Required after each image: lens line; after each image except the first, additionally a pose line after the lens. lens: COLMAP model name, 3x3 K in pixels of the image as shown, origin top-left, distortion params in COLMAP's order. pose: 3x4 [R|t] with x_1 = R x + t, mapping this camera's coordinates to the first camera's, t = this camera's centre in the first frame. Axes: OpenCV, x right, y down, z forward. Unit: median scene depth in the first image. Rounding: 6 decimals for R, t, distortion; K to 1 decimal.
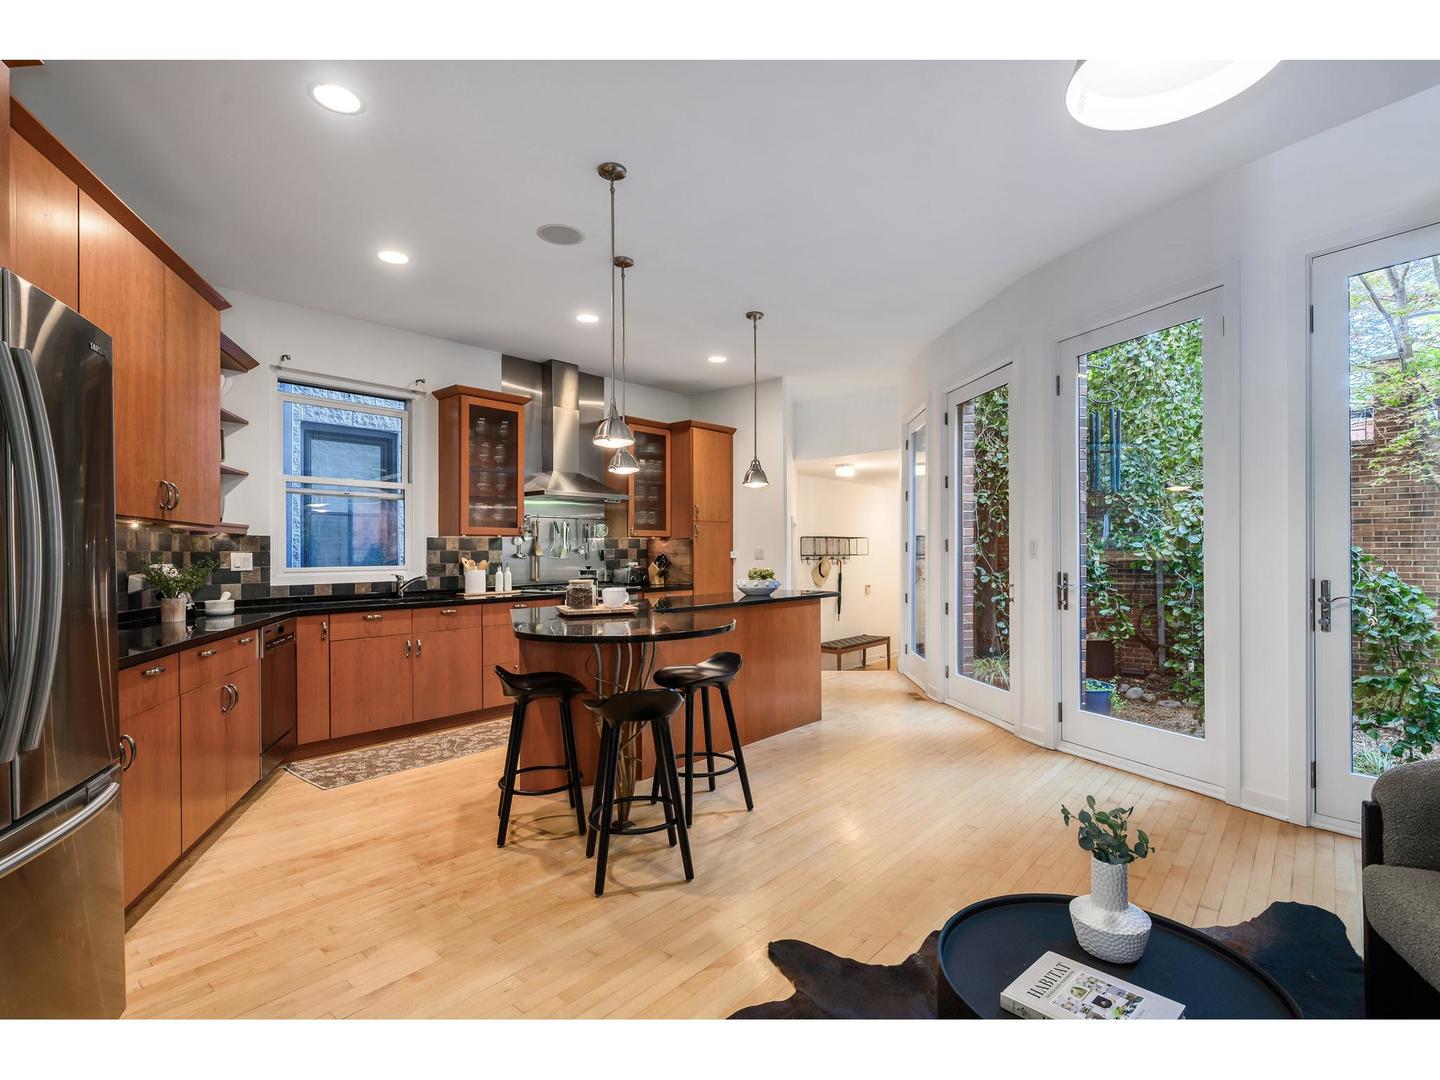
lens RADIAL K [[706.4, 0, 715.3], [0, 706.4, 543.1], [0, 0, 1]] dist [0.034054, 0.000670]
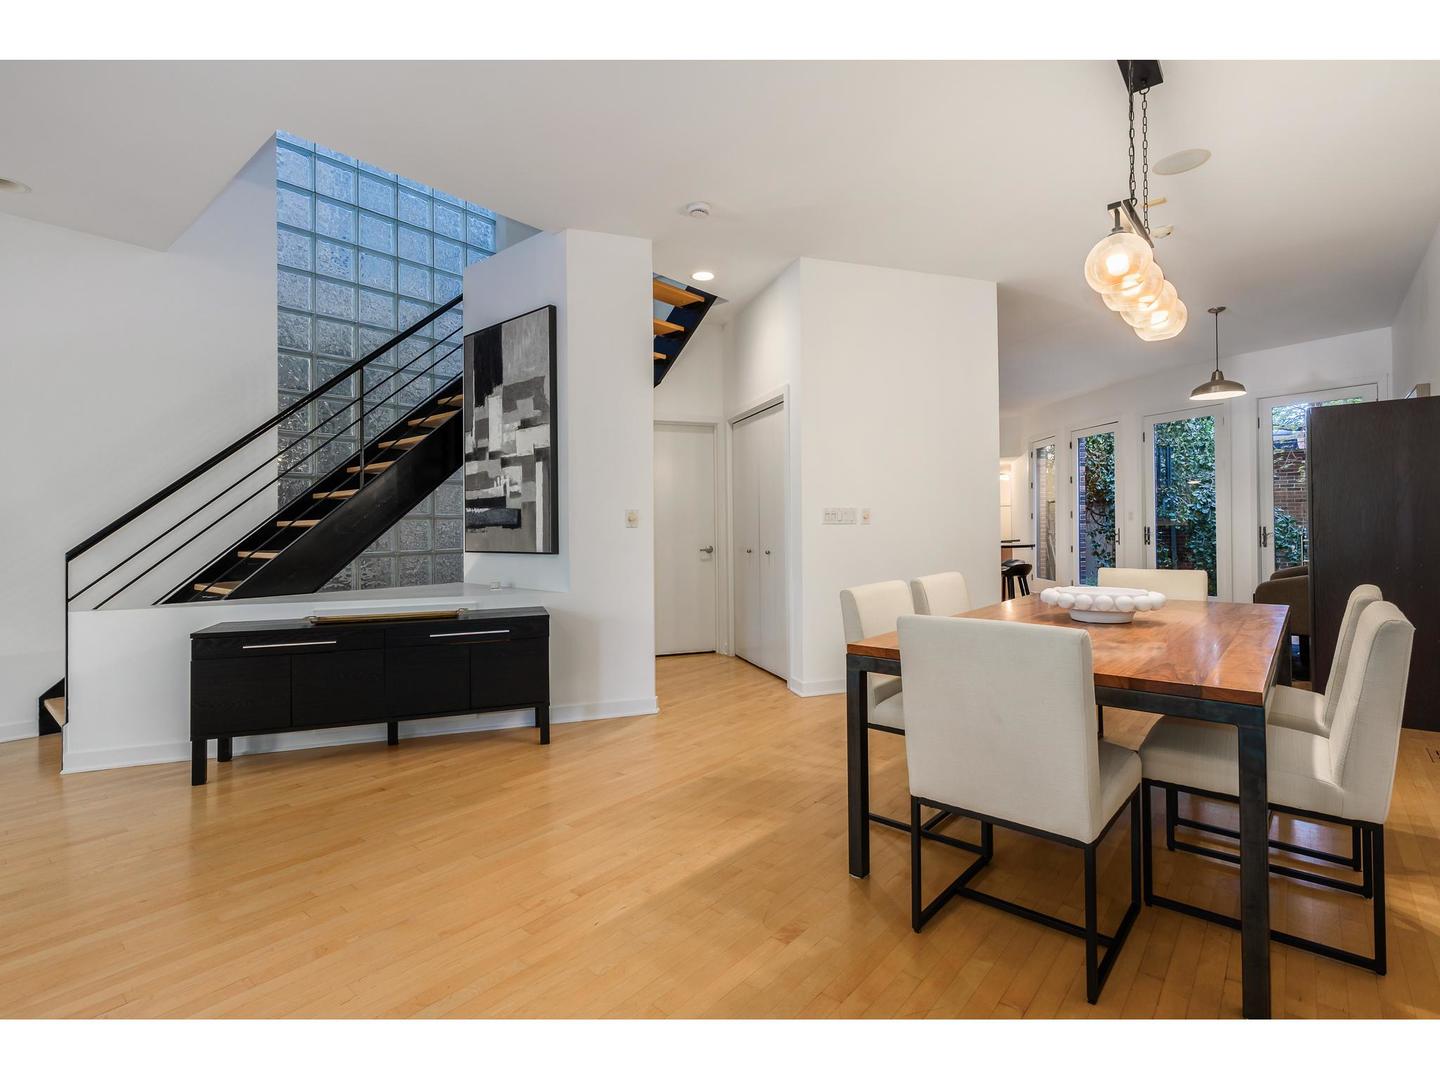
lens RADIAL K [[670.4, 0, 706.7], [0, 670.4, 514.8], [0, 0, 1]] dist [-0.000103, 0.000820]
pose [[0.999708, -0.002122, -0.024083, -0.550012], [0.002024, 0.999989, -0.004112, 0.007864], [0.024091, 0.004062, 0.999702, -0.726912]]
